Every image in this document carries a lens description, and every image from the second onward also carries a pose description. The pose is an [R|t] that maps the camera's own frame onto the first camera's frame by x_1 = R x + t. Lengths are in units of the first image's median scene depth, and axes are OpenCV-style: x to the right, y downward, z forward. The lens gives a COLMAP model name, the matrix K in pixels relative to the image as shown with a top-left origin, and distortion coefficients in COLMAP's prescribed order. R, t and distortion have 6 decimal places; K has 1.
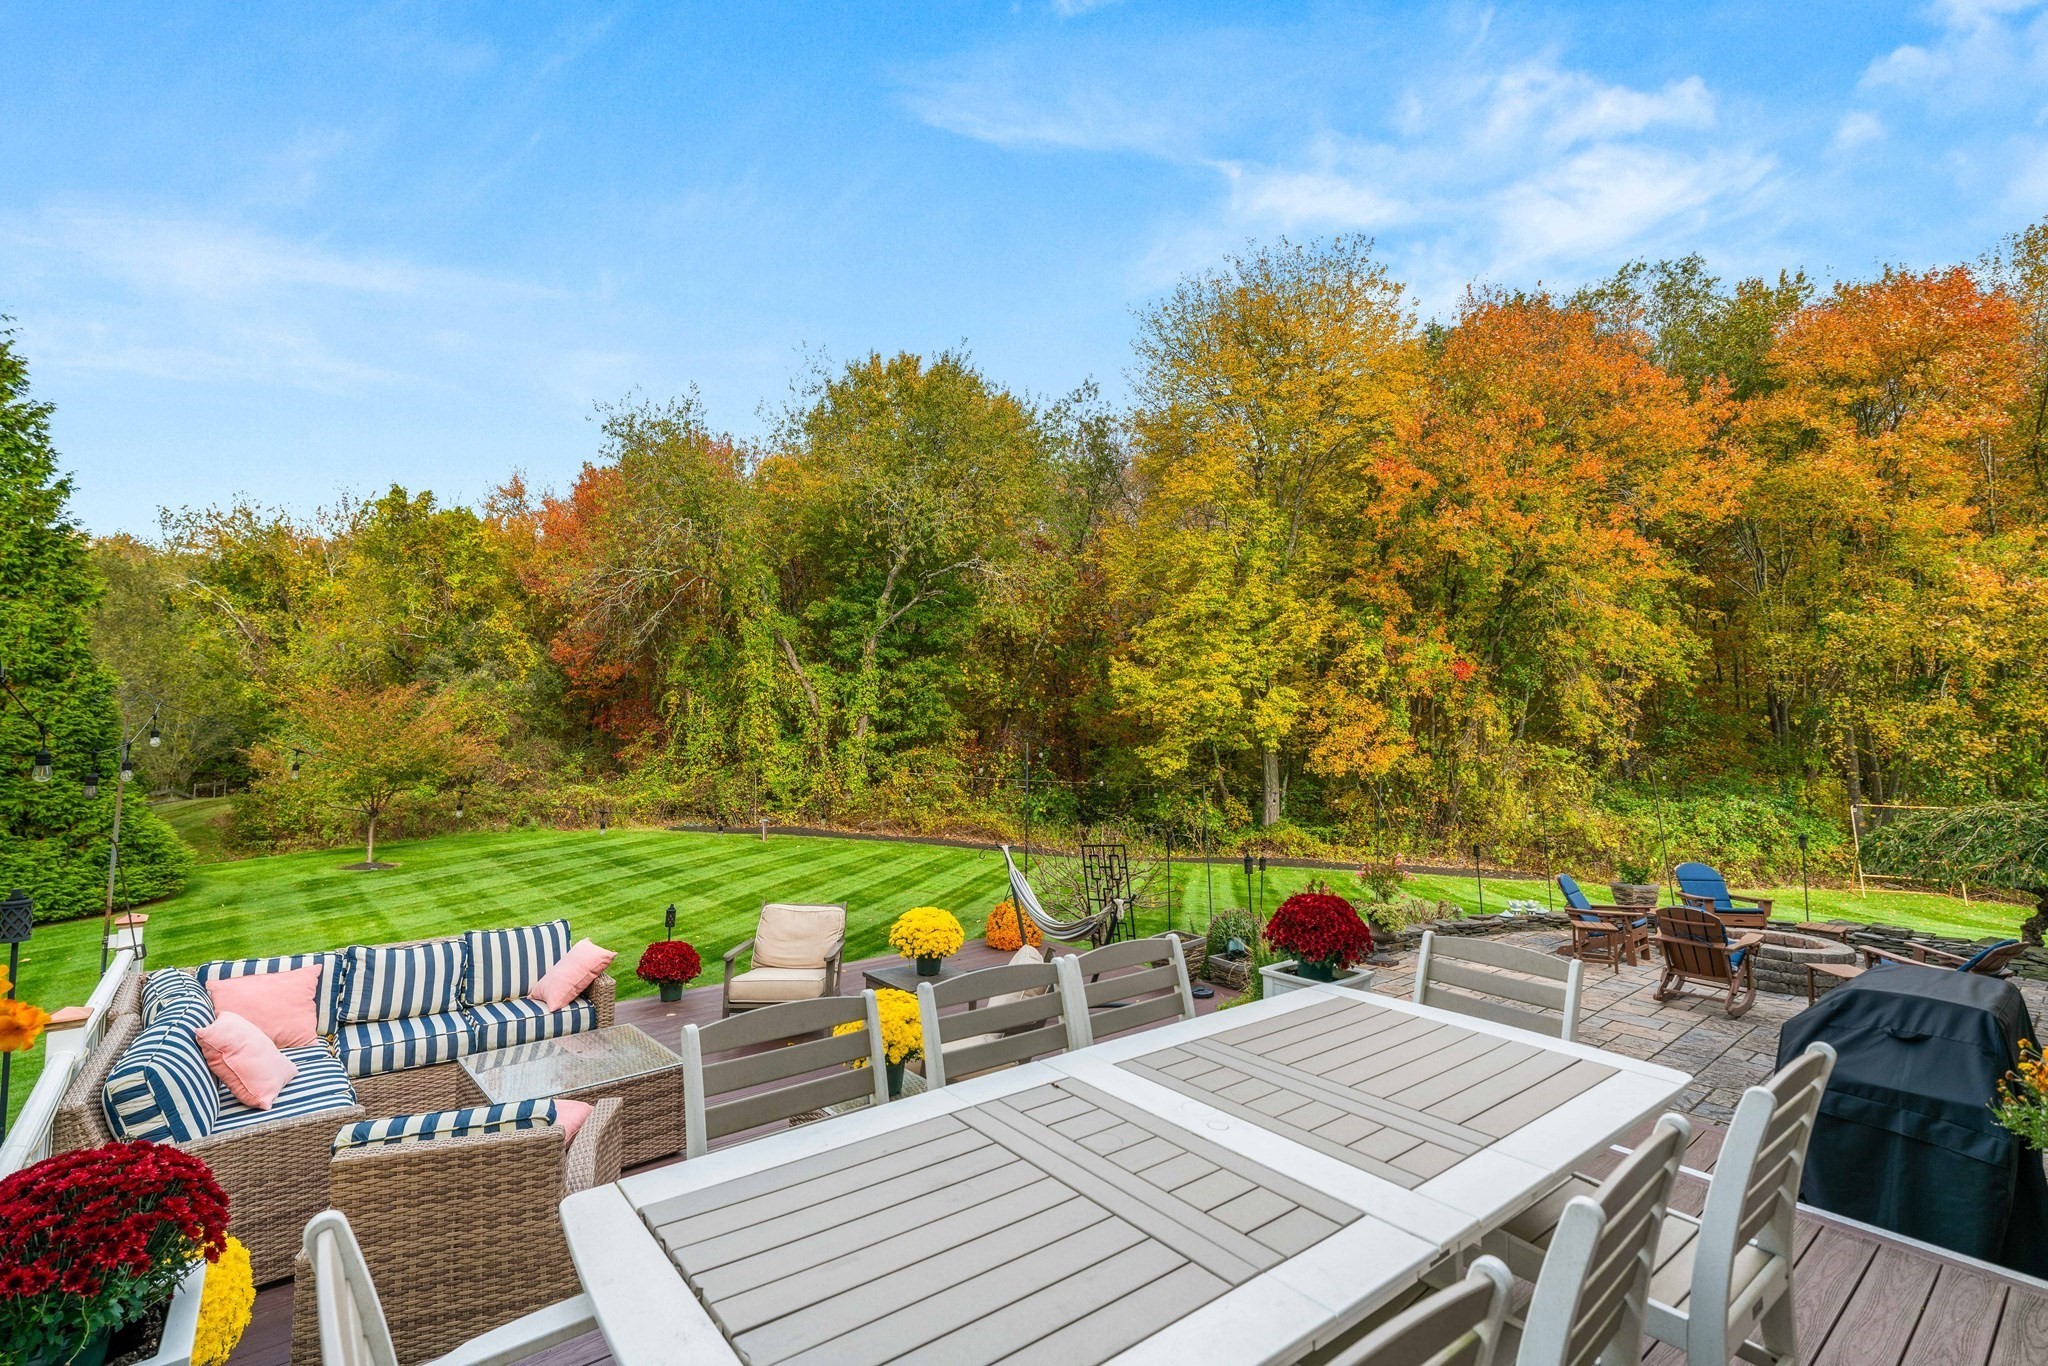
lens RADIAL K [[941.7, 0, 1024.9], [0, 941.7, 659.2], [0, 0, 1]] dist [0.017595, 0.000401]
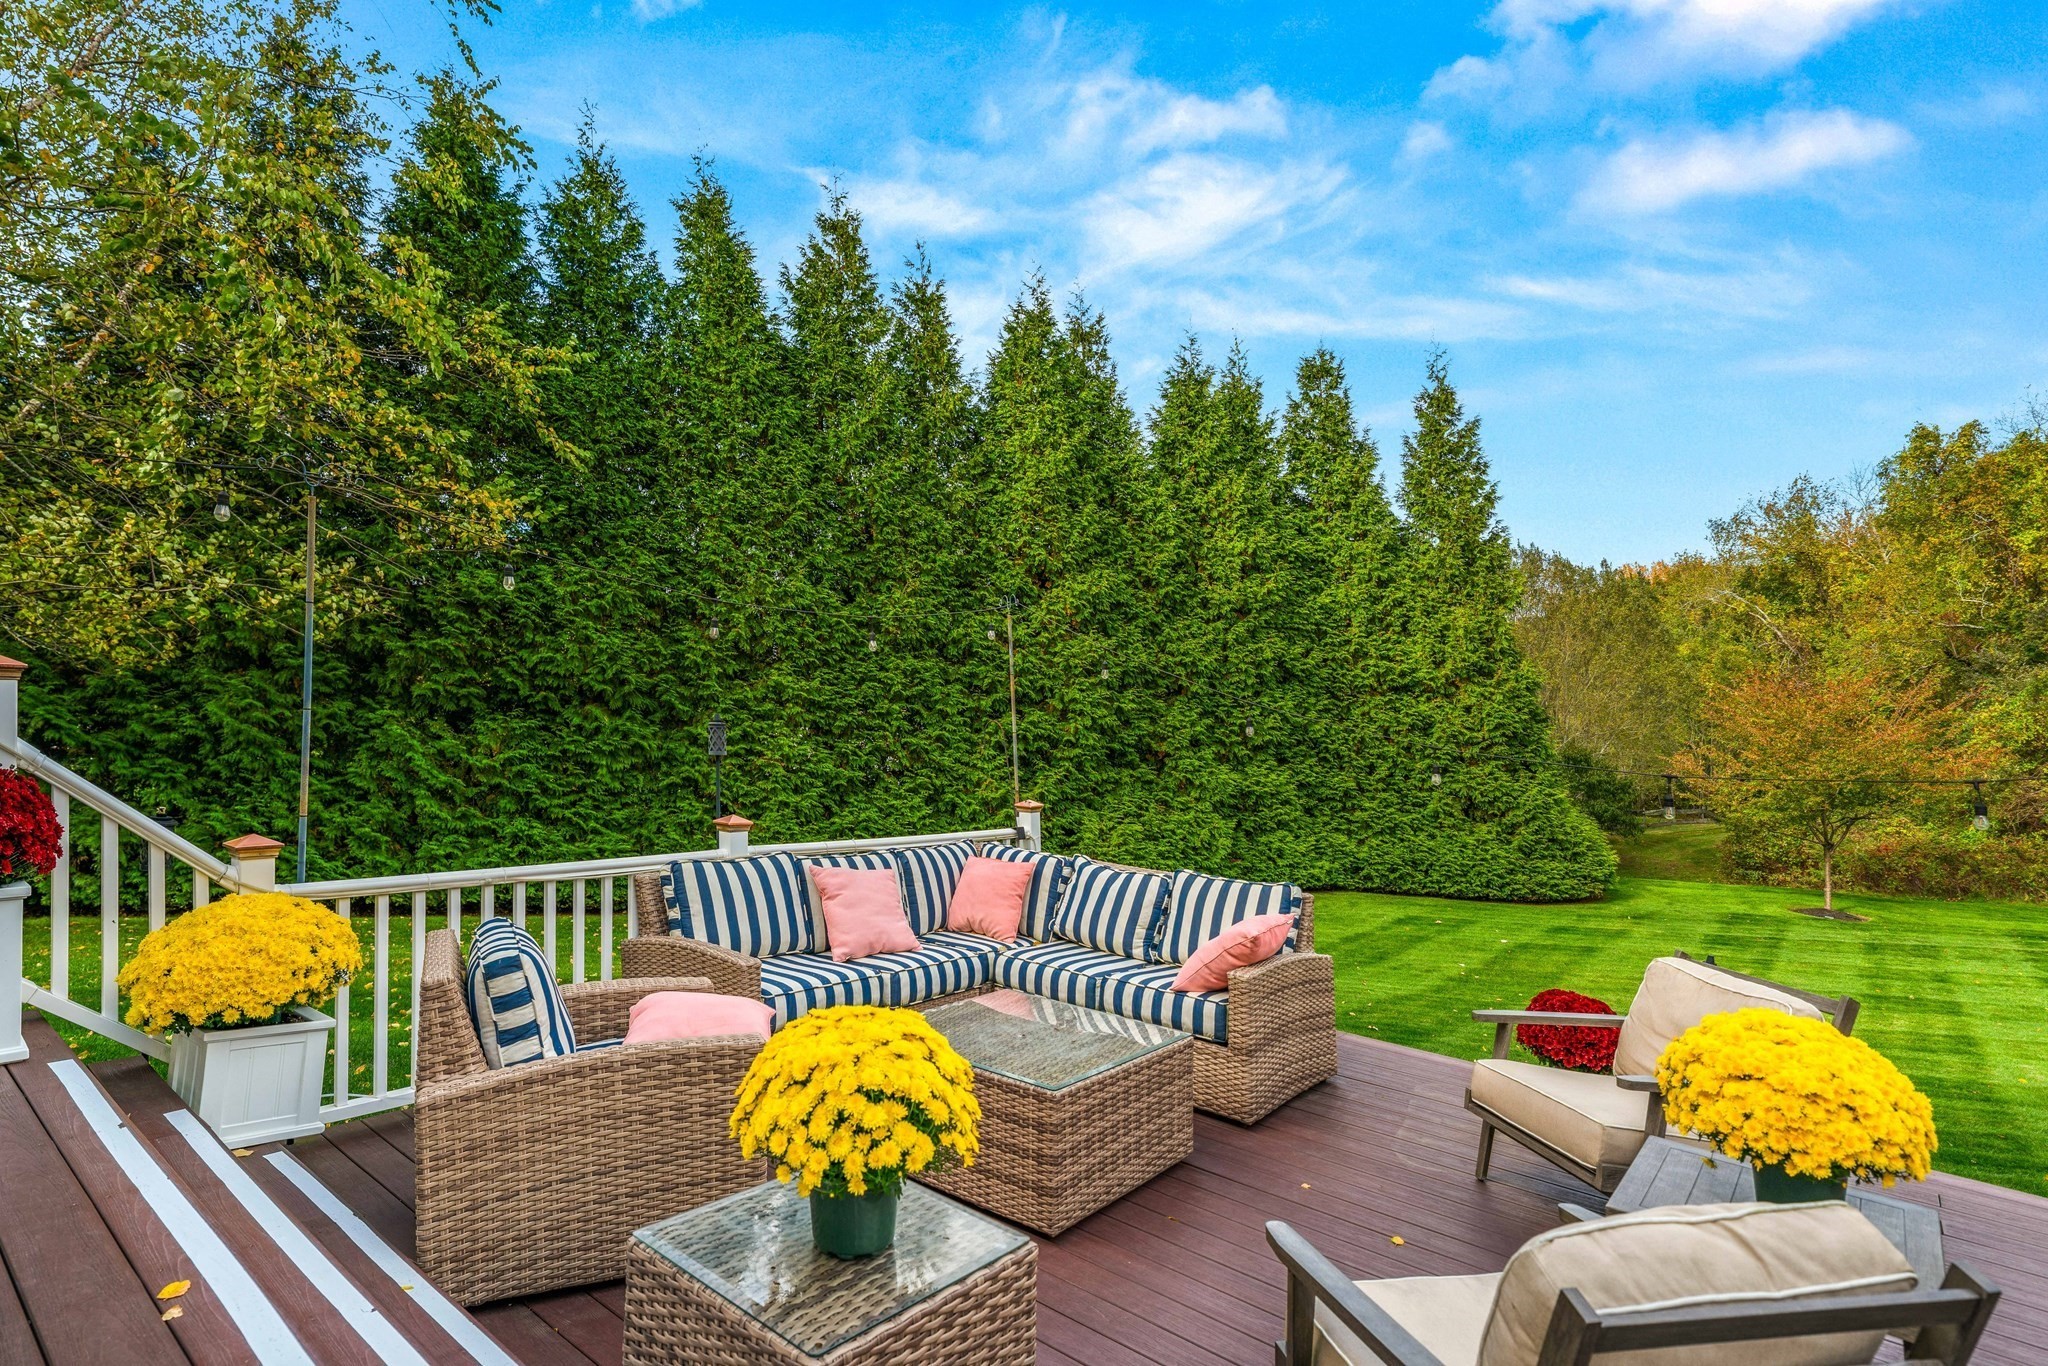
lens RADIAL K [[1074.4, 0, 1020.9], [0, 1074.4, 729.1], [0, 0, 1]] dist [0.003894, 0.001452]
pose [[0.175023, -0.002459, -0.984561, 0.090983], [0.028357, 0.999595, 0.002544, 0.060875], [0.984156, -0.028365, 0.175022, 0.261358]]
